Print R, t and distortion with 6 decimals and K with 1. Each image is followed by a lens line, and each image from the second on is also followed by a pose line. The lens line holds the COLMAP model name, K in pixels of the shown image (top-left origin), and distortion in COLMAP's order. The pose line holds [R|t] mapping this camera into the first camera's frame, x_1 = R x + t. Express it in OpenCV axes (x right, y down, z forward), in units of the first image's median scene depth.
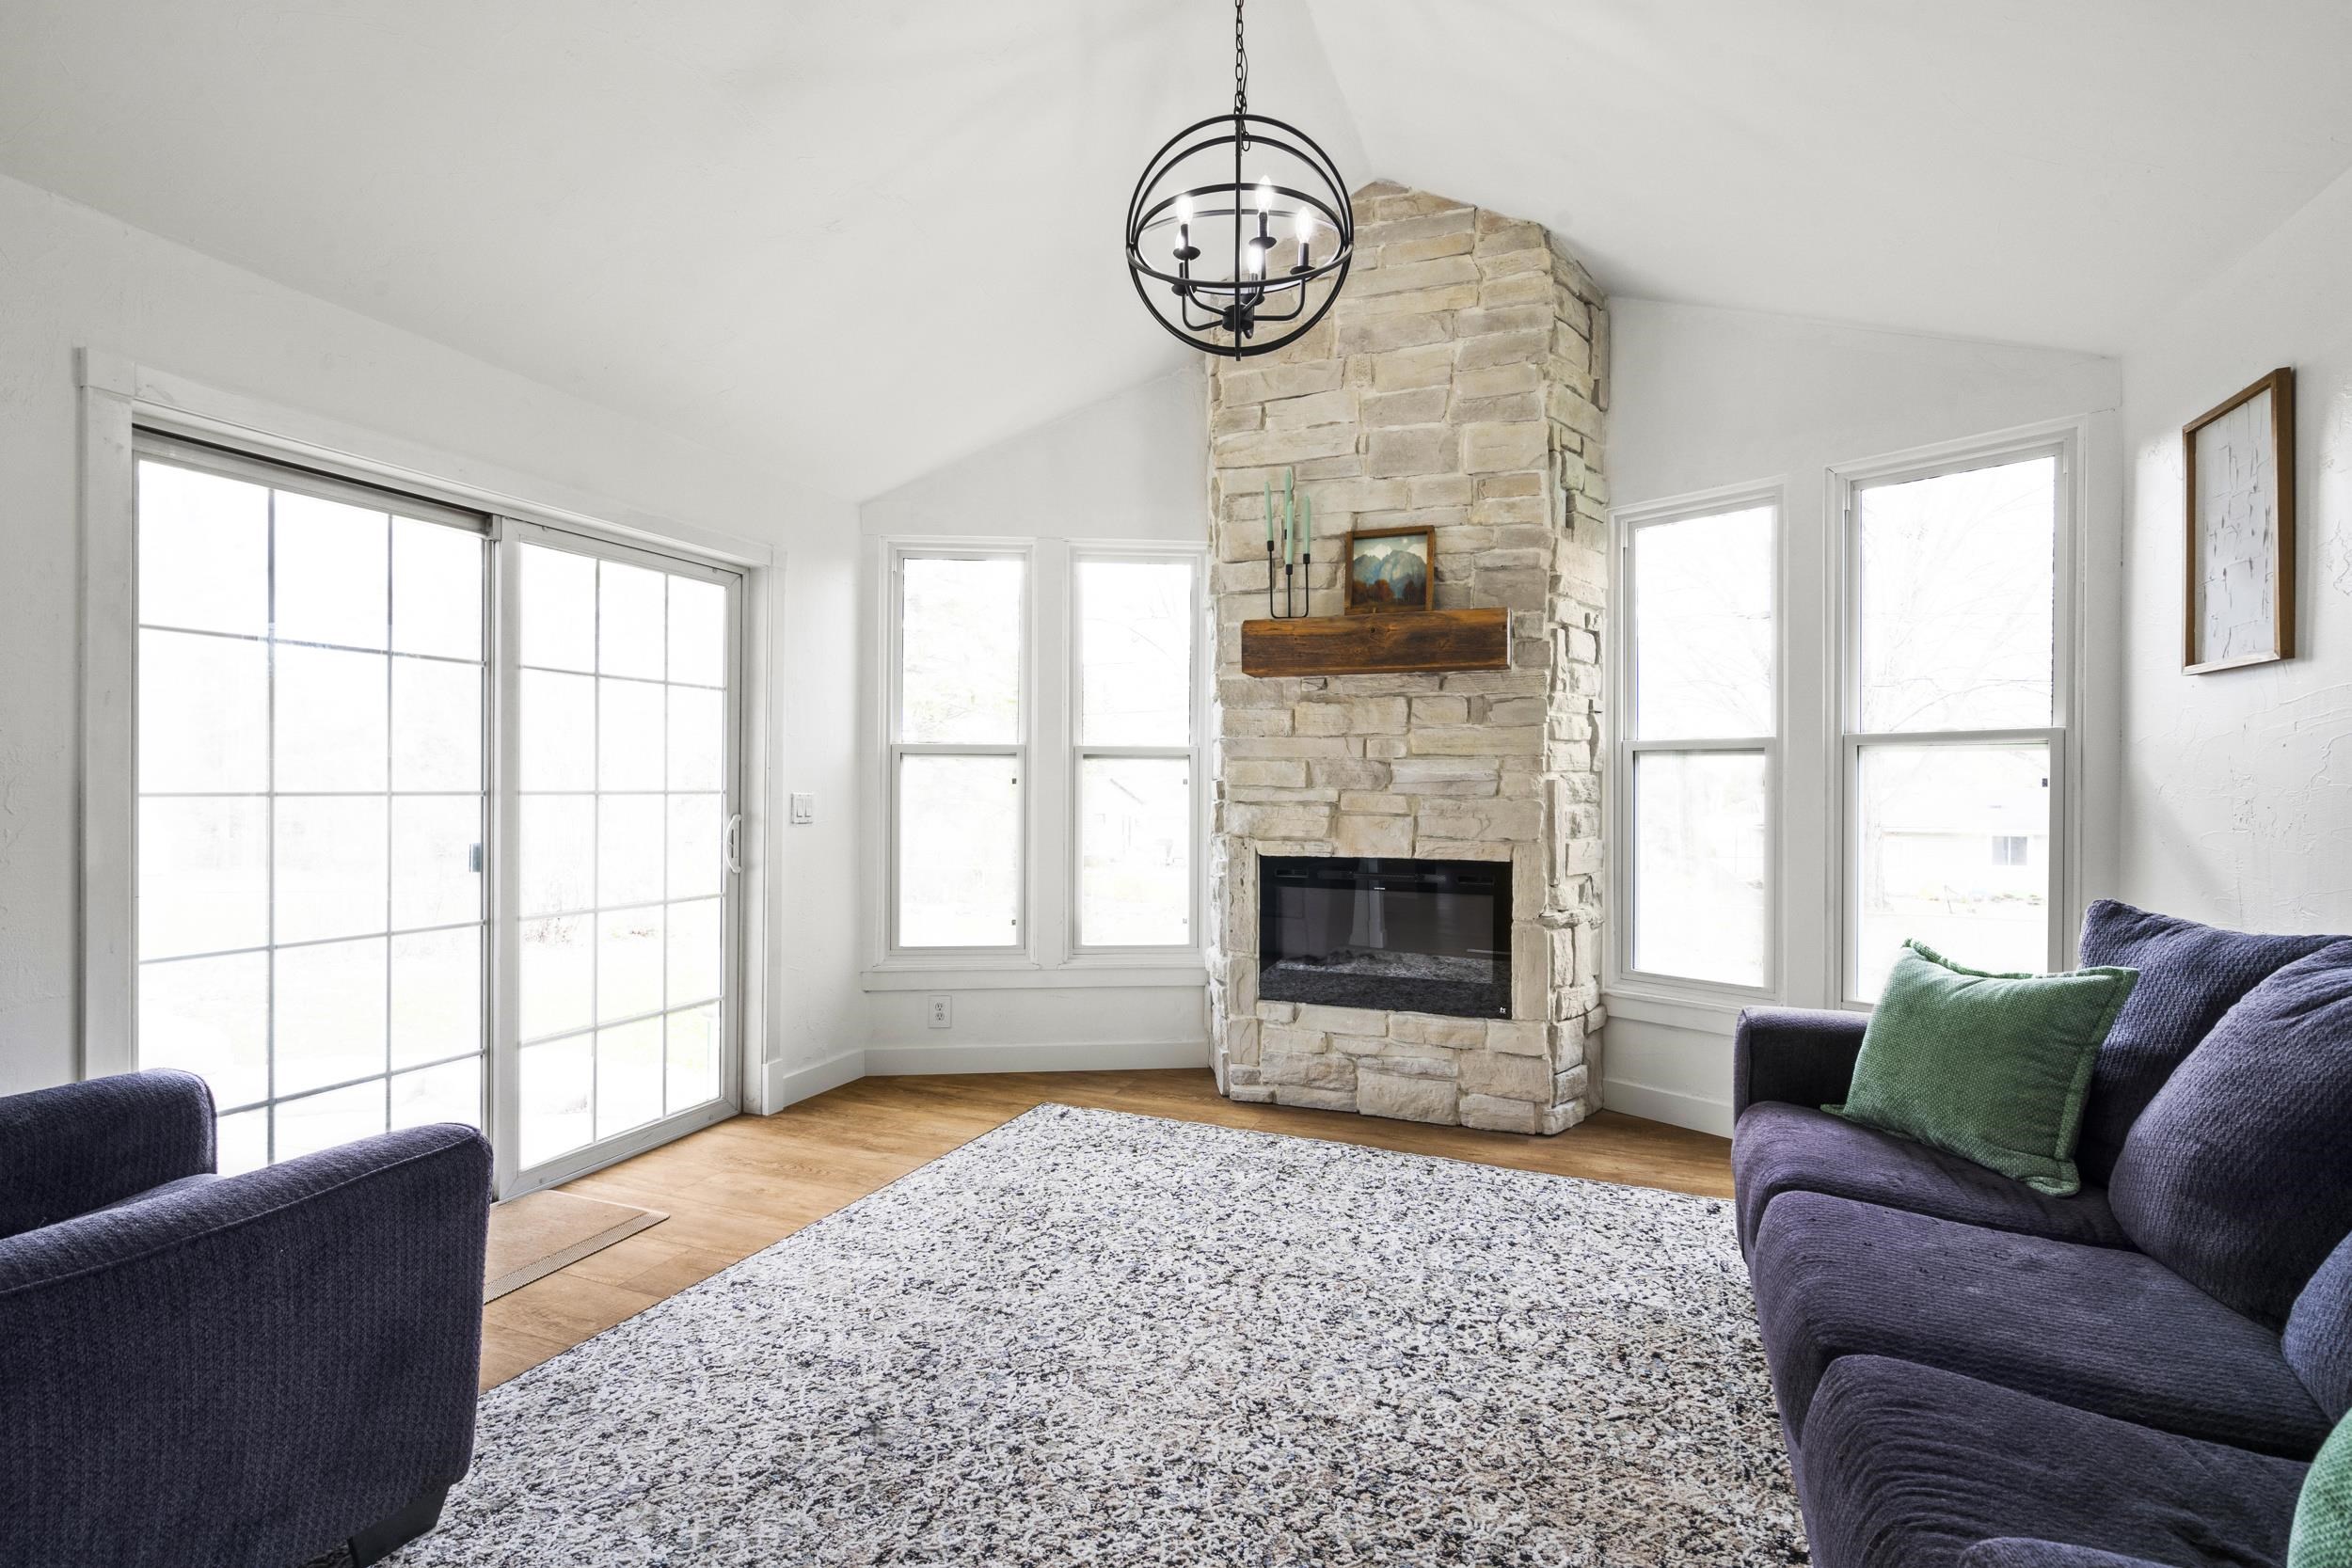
lens RADIAL K [[1075.2, 0, 1179.9], [0, 1075.2, 787.1], [0, 0, 1]] dist [-0.004186, 0.001755]
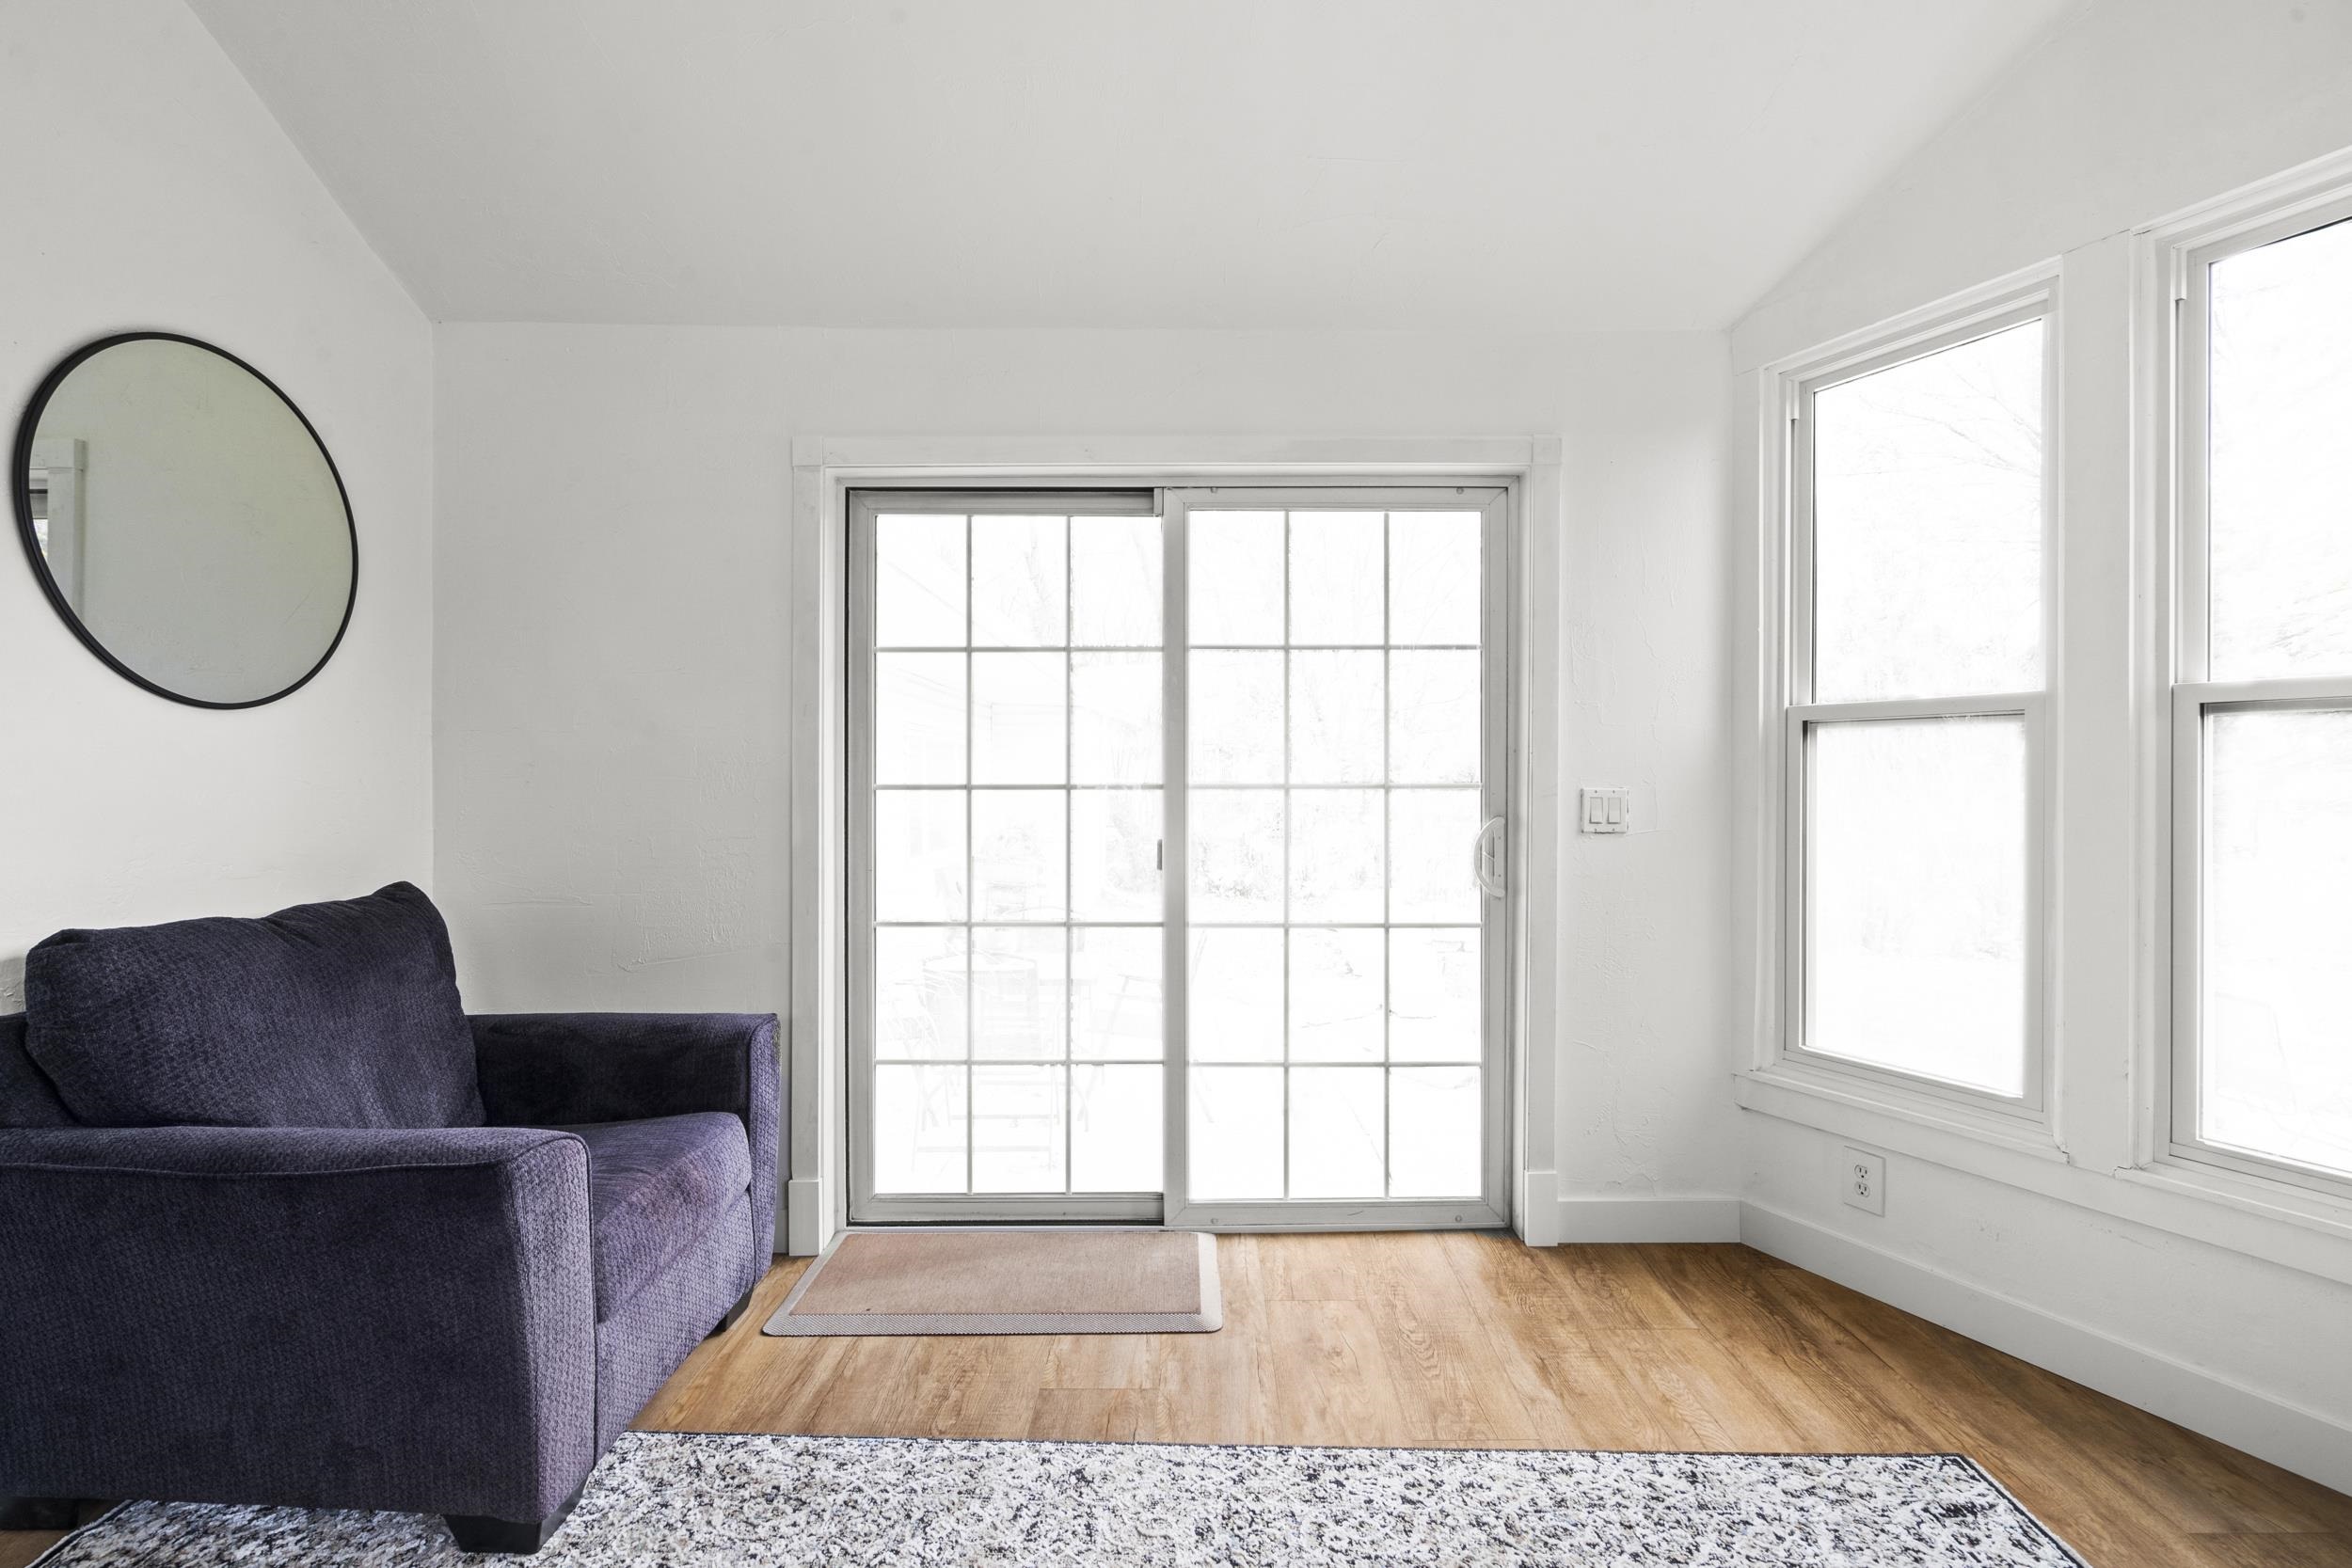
lens RADIAL K [[1075.2, 0, 1177.4], [0, 1075.2, 770.7], [0, 0, 1]] dist [-0.004186, 0.001755]
pose [[0.369487, -0.004779, -0.929224, 0.201864], [0.004526, 0.999984, -0.003343, -0.004588], [0.929225, -0.002970, 0.369503, 0.568745]]
